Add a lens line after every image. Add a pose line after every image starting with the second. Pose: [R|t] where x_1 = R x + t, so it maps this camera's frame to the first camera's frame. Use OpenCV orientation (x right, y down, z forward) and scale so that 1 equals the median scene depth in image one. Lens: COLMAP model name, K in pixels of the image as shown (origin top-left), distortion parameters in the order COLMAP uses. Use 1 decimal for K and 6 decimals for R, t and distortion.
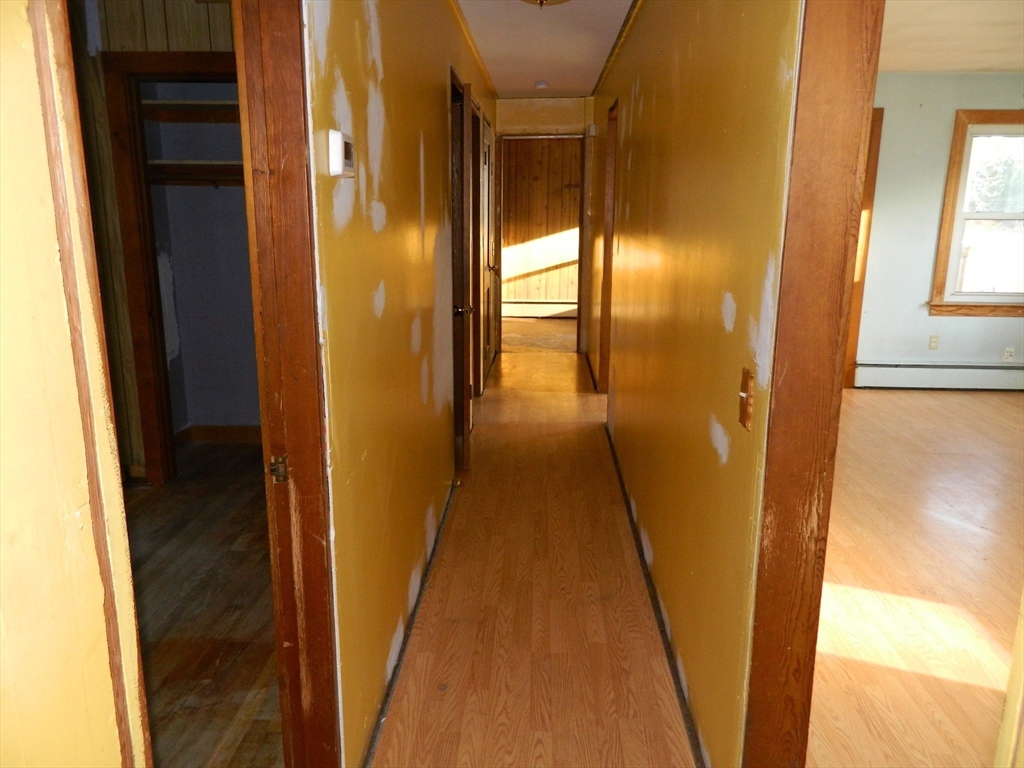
lens RADIAL K [[772.3, 0, 506.5], [0, 772.3, 380.8], [0, 0, 1]] dist [0.016915, 0.000952]
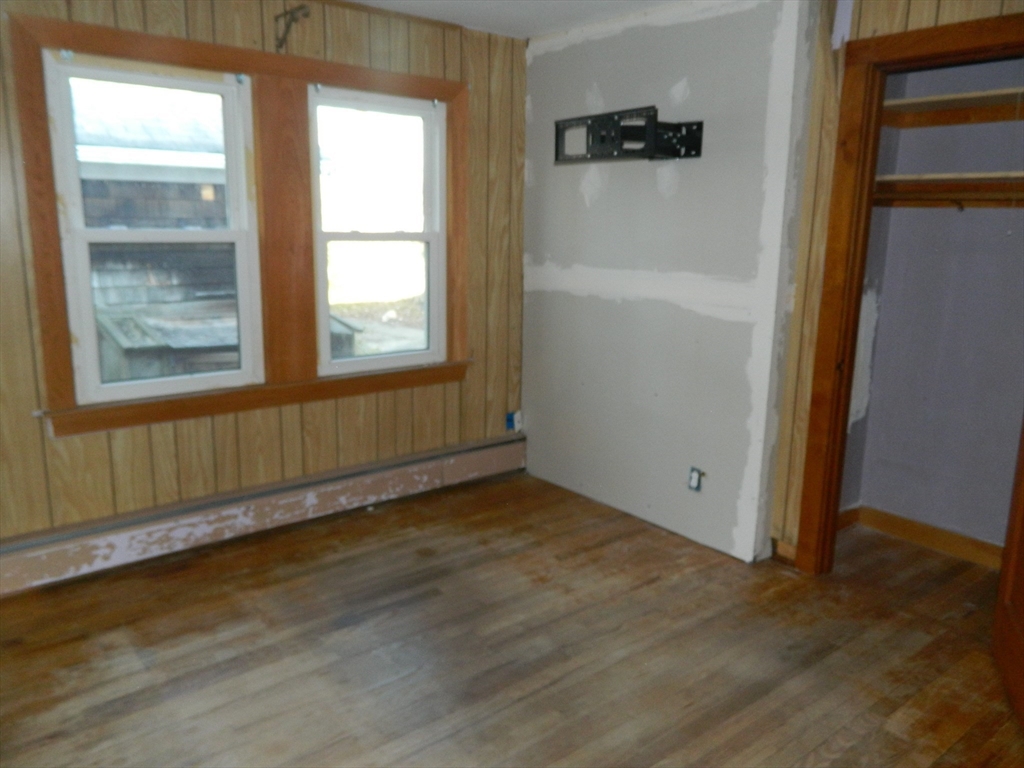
lens RADIAL K [[772.3, 0, 511.7], [0, 772.3, 376.5], [0, 0, 1]] dist [0.016915, 0.000952]
pose [[0.664834, 0.156989, -0.730309, -0.104041], [-0.179546, 0.982589, 0.047771, -0.056429], [0.725093, 0.099364, 0.681445, 0.222634]]
